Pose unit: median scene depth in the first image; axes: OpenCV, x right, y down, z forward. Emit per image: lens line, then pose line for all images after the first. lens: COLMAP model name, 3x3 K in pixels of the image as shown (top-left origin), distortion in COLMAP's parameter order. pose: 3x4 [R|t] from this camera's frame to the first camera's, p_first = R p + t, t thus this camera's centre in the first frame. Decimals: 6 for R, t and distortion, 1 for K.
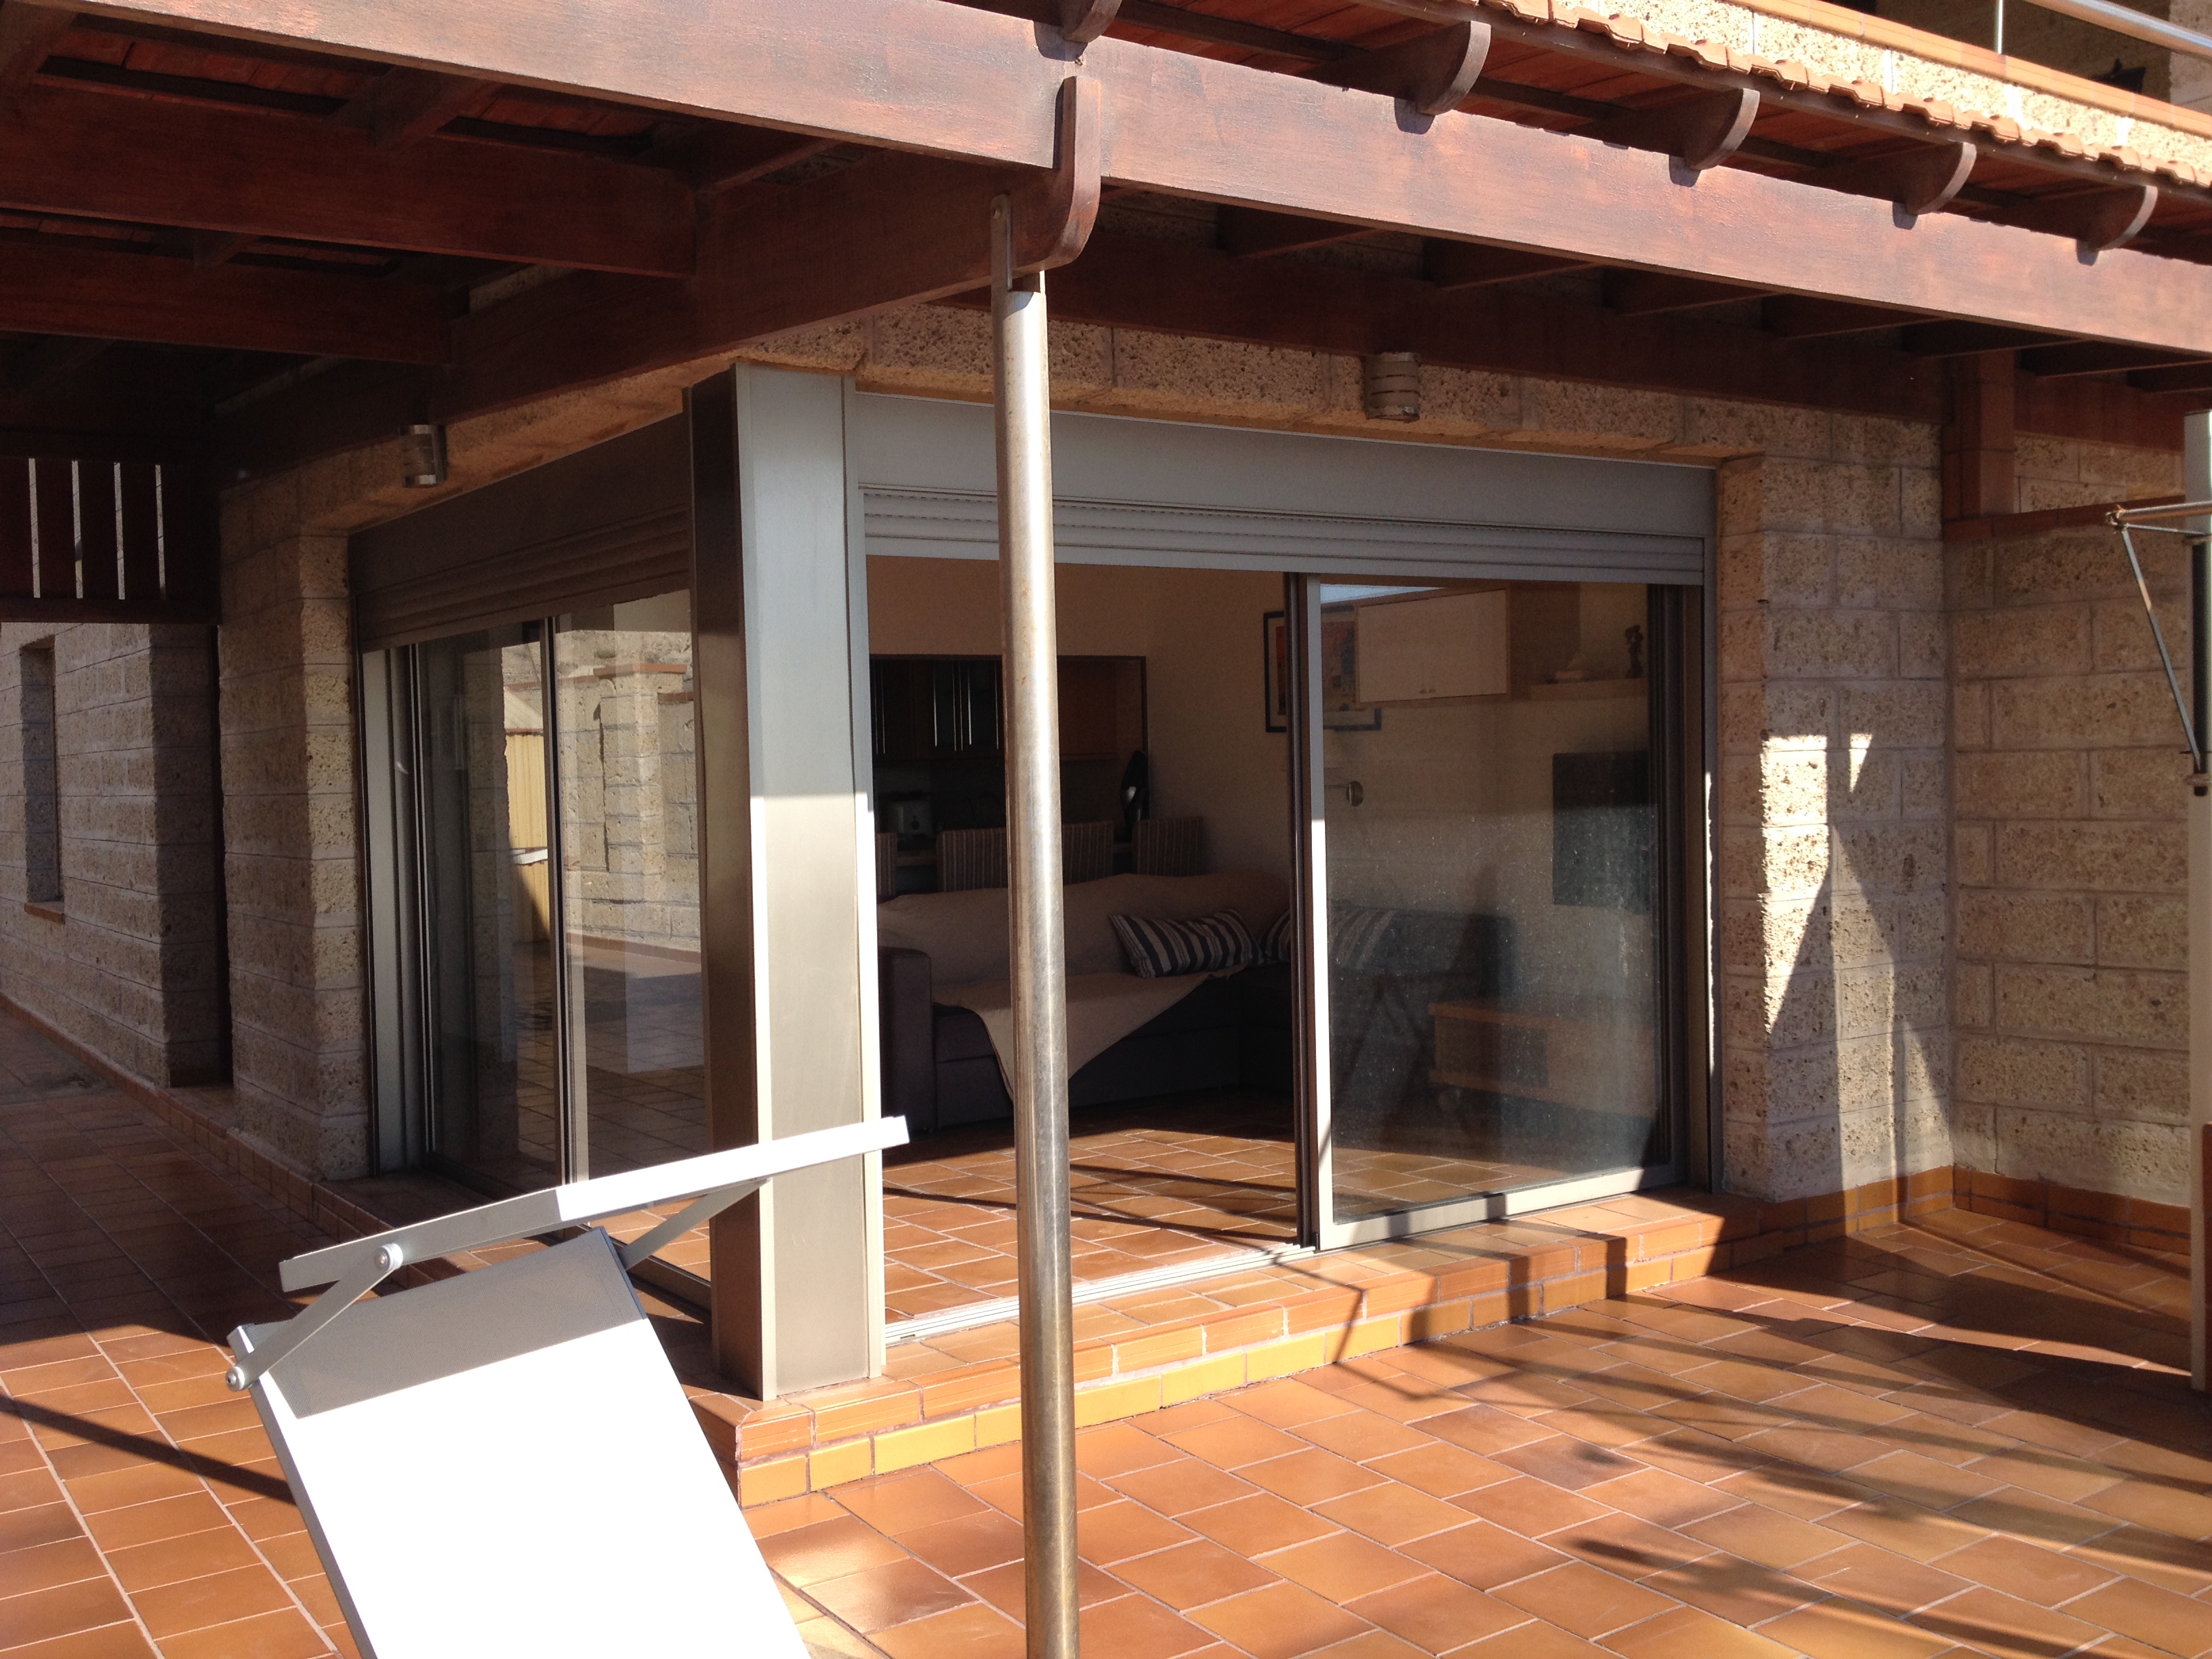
lens RADIAL K [[2092.4, 0, 1102.9], [0, 2092.4, 832.2], [0, 0, 1]] dist [-0.002499, 0.000000]
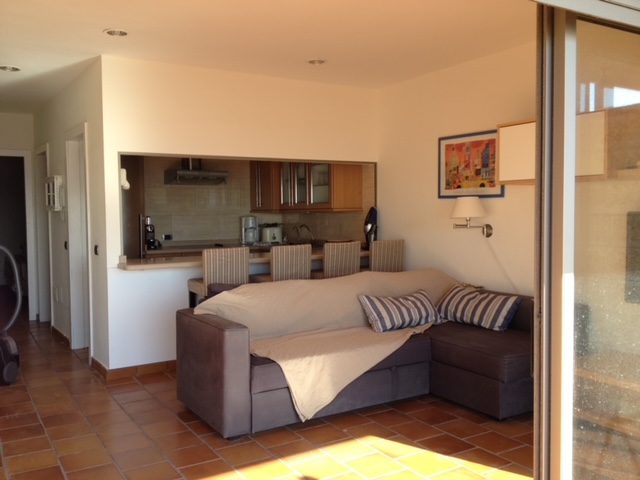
lens RADIAL K [[605.4, 0, 319.7], [0, 605.4, 237.4], [0, 0, 1]] dist [-0.002499, 0.000000]
pose [[0.998149, 0.015214, -0.058887, 0.000155], [-0.014521, 0.999820, 0.012174, -0.017614], [0.059061, -0.011296, 0.998190, 0.458477]]
